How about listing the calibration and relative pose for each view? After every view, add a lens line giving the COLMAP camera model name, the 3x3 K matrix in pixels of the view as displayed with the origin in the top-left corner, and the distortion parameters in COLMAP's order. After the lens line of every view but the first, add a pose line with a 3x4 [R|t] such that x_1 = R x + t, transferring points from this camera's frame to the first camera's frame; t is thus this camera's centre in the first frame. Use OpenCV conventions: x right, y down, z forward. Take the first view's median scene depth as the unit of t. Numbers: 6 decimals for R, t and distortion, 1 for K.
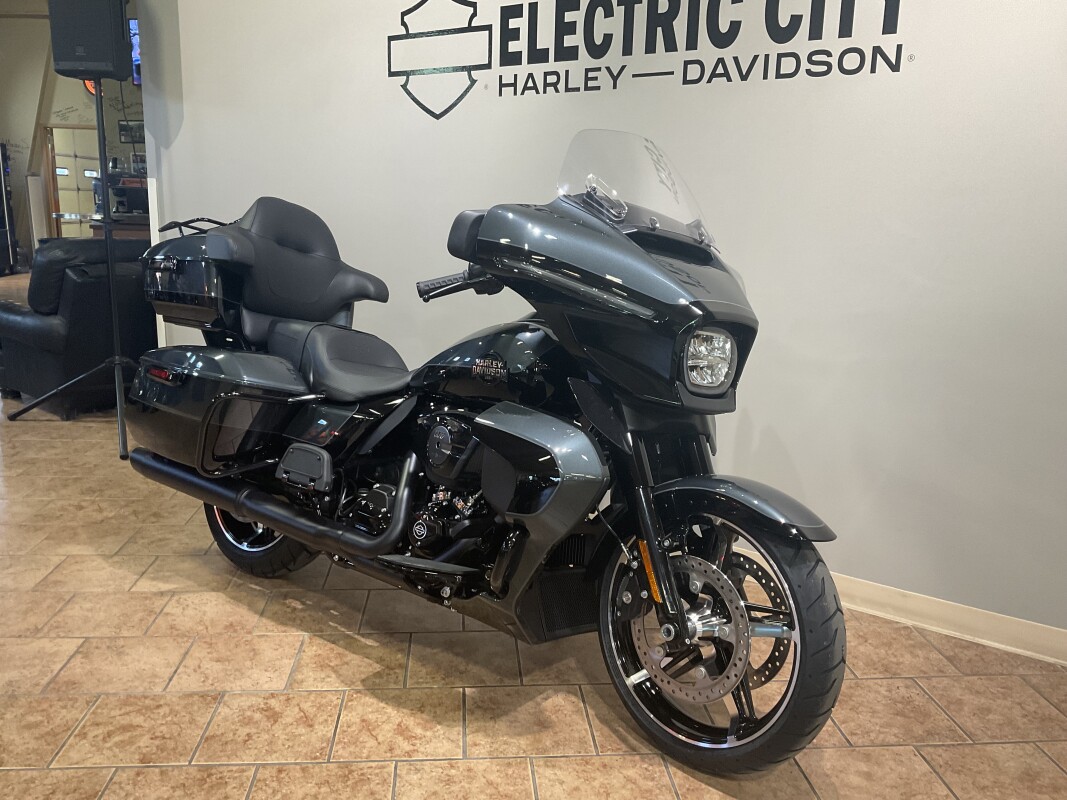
lens RADIAL K [[880.1, 0, 535.6], [0, 880.1, 372.3], [0, 0, 1]] dist [0.062901, -0.110825]
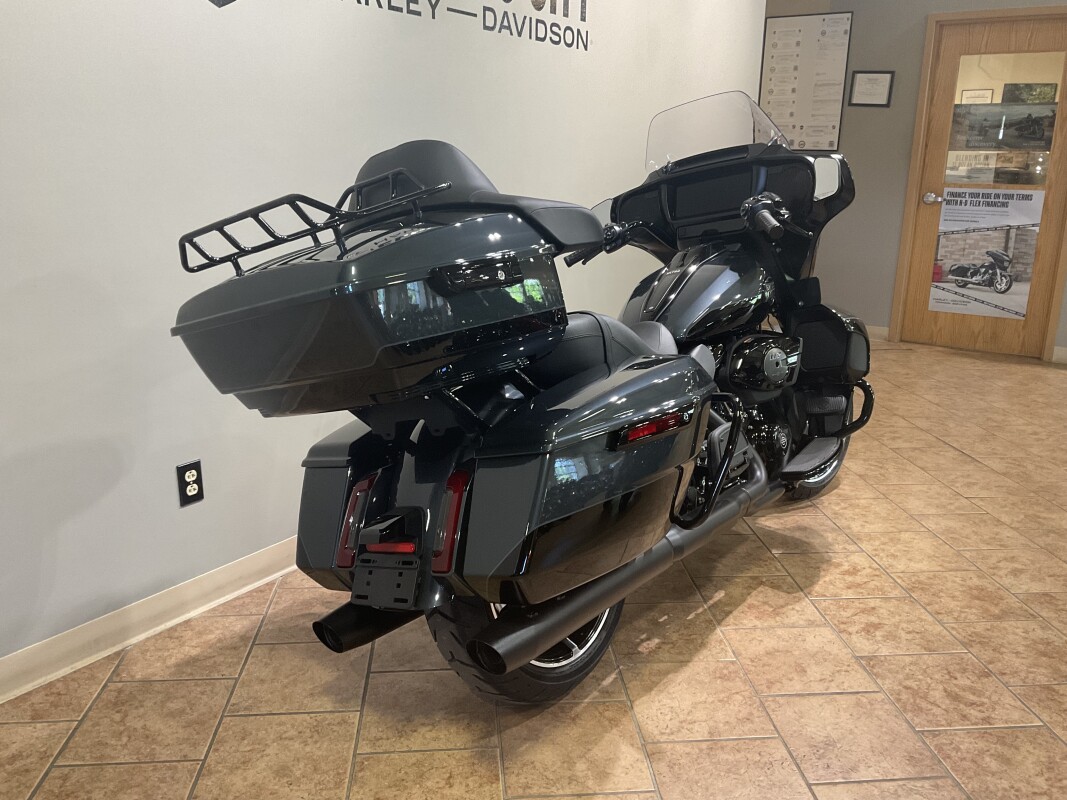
lens RADIAL K [[866.2, 0, 504.7], [0, 866.2, 400.8], [0, 0, 1]] dist [0.059021, -0.086748]
pose [[0.021746, -0.296635, 0.954743, -1.201024], [0.164042, 0.943085, 0.289277, -0.267623], [-0.986214, 0.150328, 0.069169, 1.252005]]
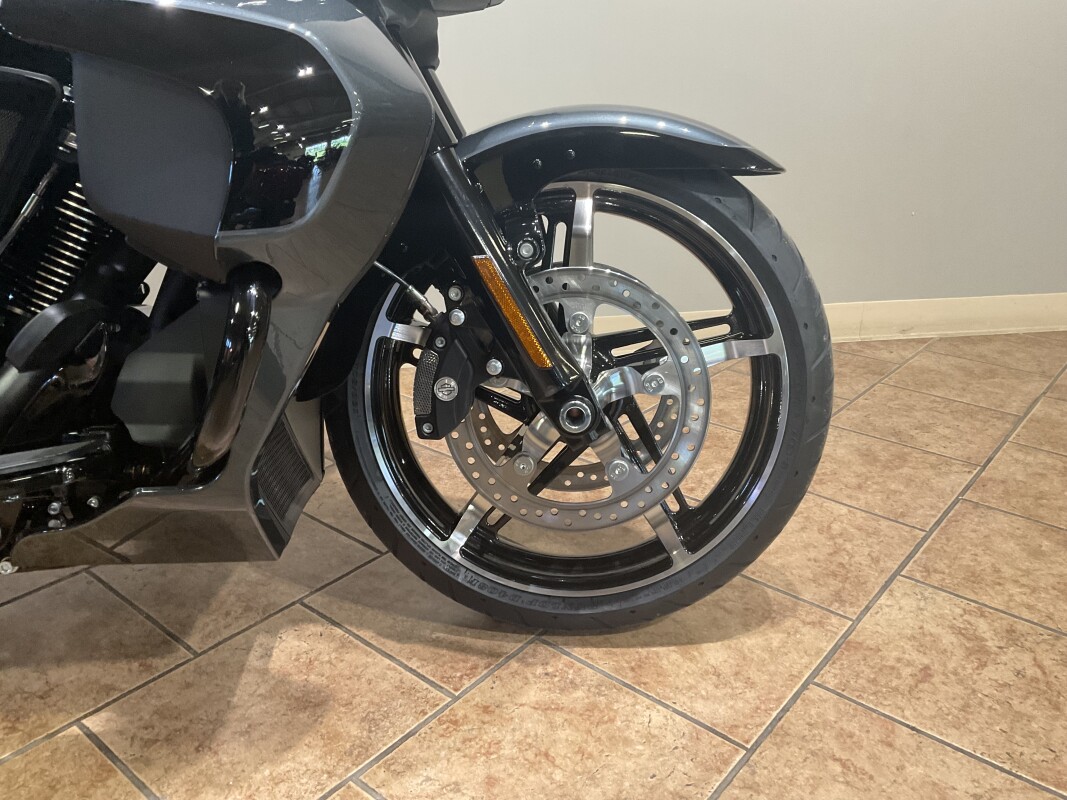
lens RADIAL K [[880.1, 0, 535.6], [0, 880.1, 372.3], [0, 0, 1]] dist [0.062901, -0.110825]
pose [[0.706802, -0.271096, 0.653405, -0.159788], [0.145941, 0.959666, 0.240295, 0.116719], [-0.692193, -0.074482, 0.717858, 0.538112]]
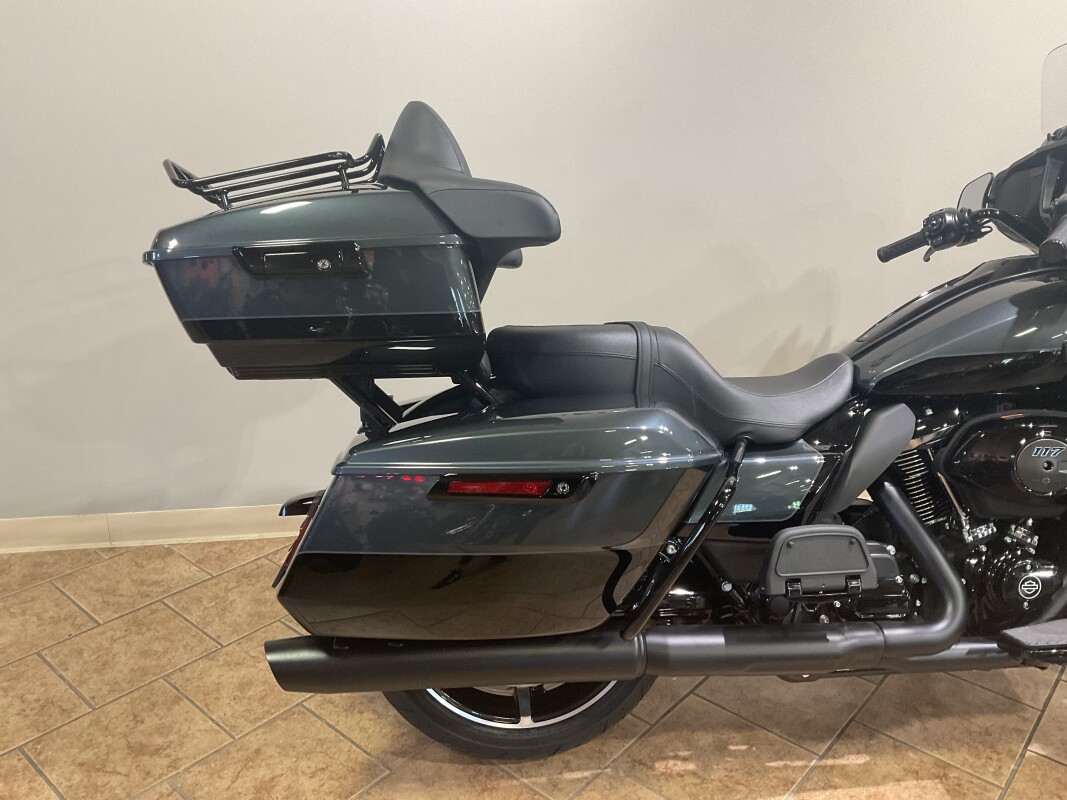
lens RADIAL K [[880.1, 0, 535.6], [0, 880.1, 372.3], [0, 0, 1]] dist [0.062901, -0.110825]
pose [[0.723992, -0.242717, 0.645696, -0.835910], [0.138443, 0.968133, 0.208691, -0.202650], [-0.675773, -0.061699, 0.734523, 0.729675]]
